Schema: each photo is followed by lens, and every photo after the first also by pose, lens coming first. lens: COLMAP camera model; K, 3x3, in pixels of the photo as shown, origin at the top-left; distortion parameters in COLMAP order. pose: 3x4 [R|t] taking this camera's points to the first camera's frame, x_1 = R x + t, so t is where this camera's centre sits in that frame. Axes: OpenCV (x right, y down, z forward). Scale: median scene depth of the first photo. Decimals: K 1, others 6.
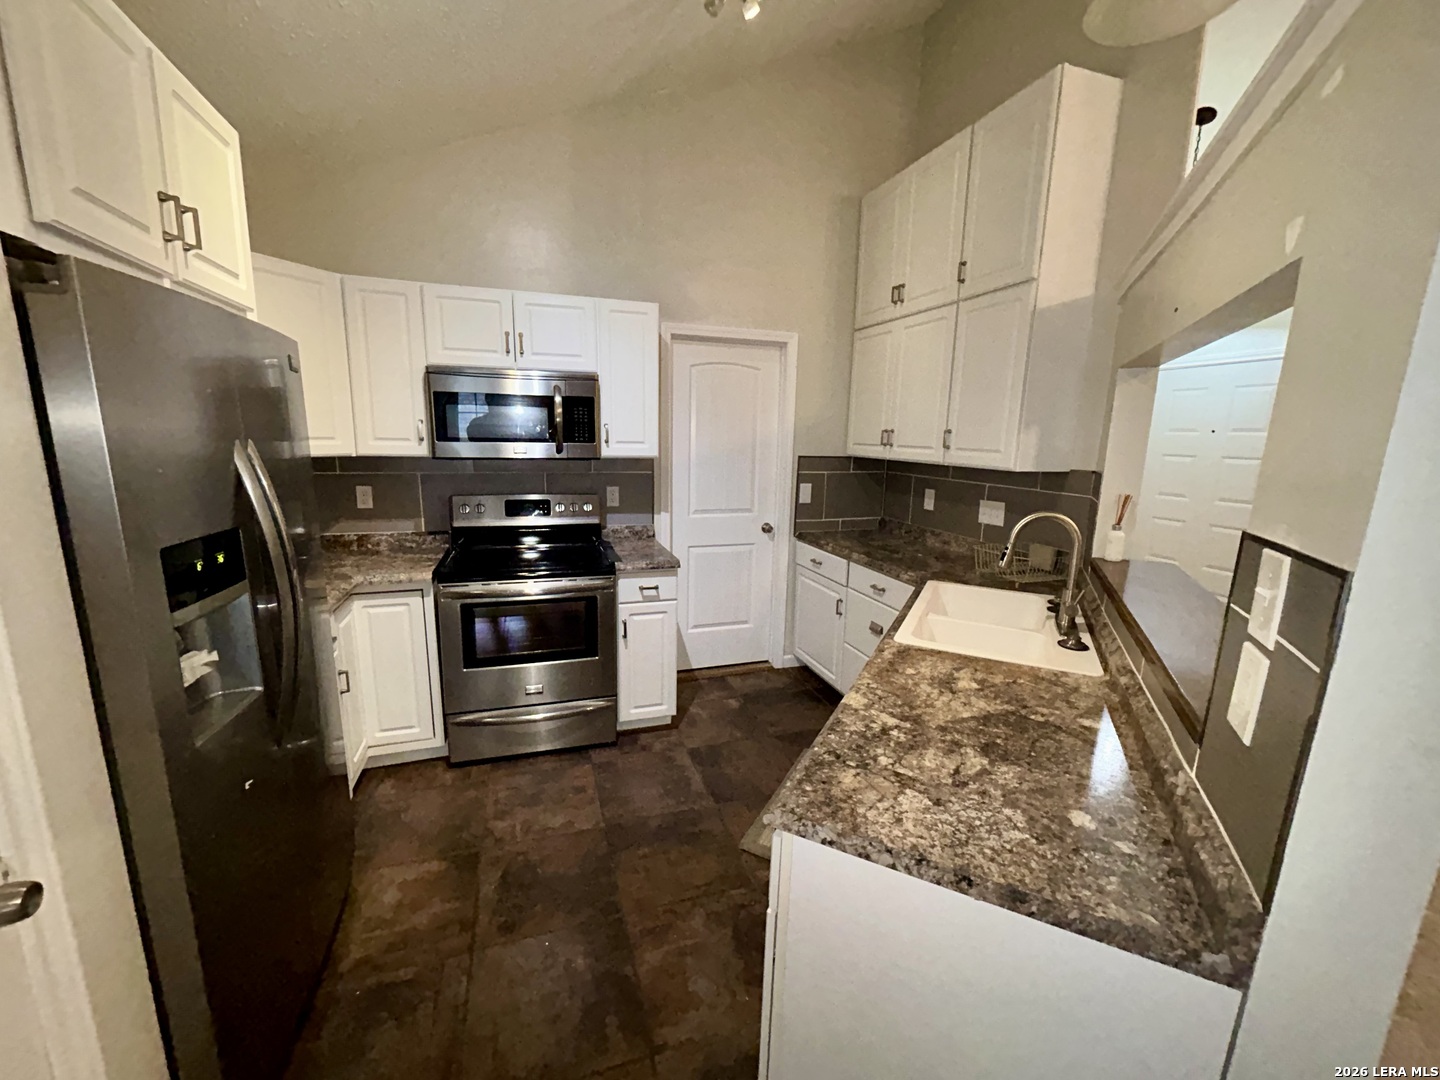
lens RADIAL K [[582.3, 0, 722.3], [0, 582.3, 542.4], [0, 0, 1]] dist [-0.000878, 0.000878]
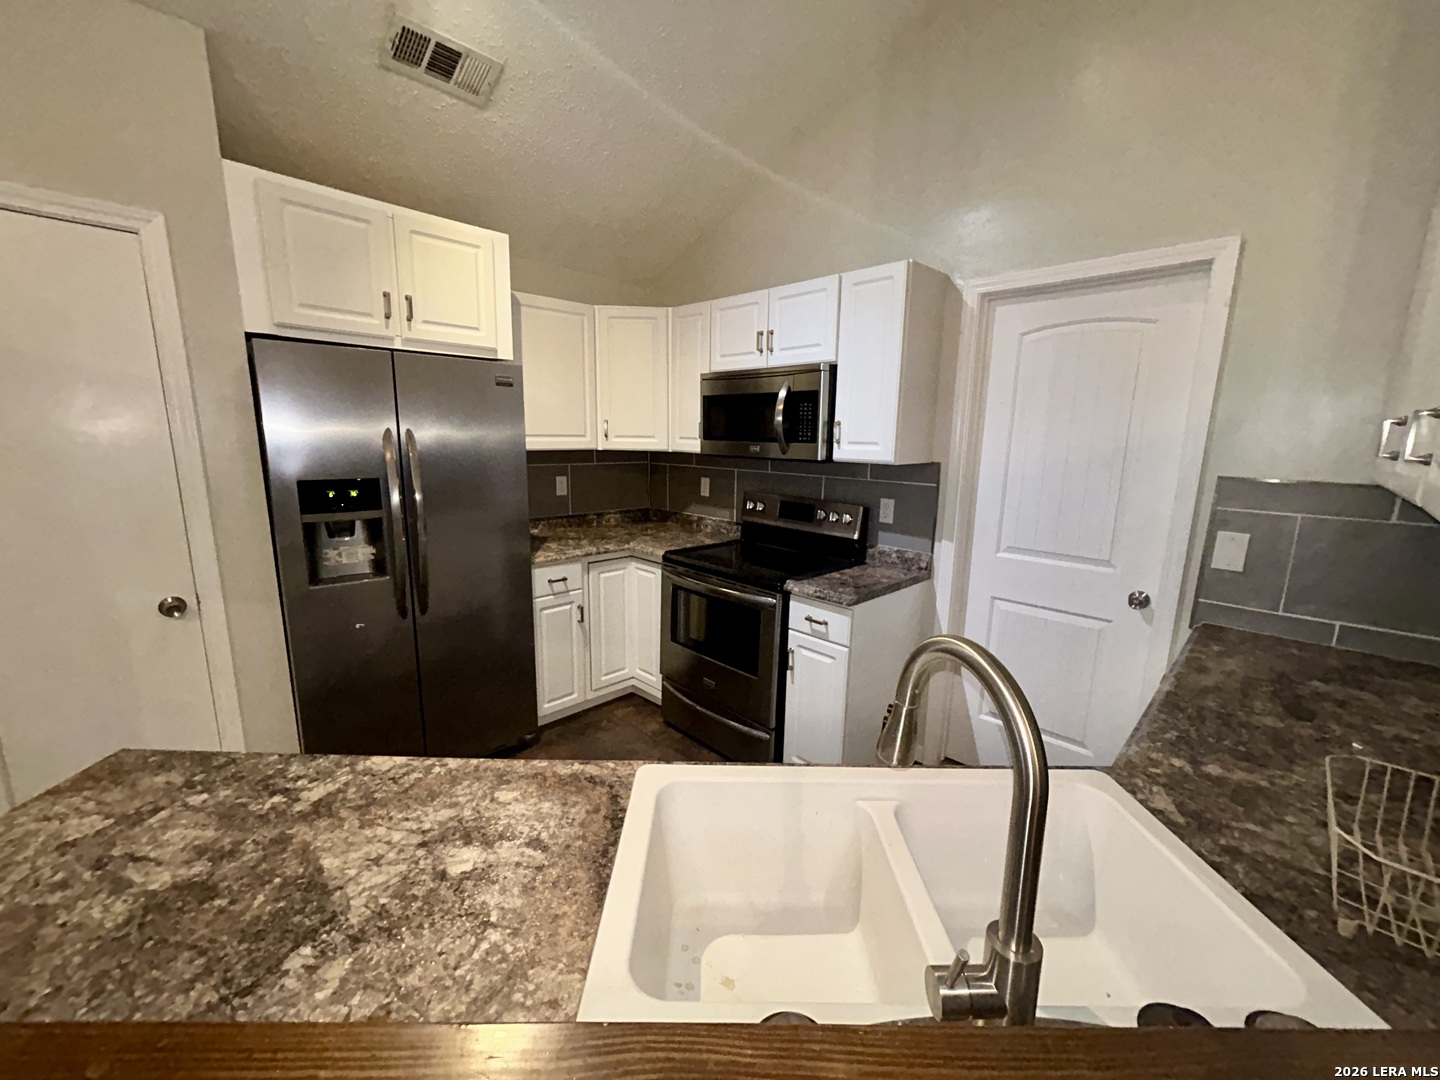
lens RADIAL K [[582.3, 0, 722.3], [0, 582.3, 542.4], [0, 0, 1]] dist [-0.000878, 0.000878]
pose [[0.445030, 0.153128, -0.882327, 0.911391], [-0.177847, 0.980759, 0.080508, -0.125271], [0.877678, 0.121091, 0.463701, 0.876038]]
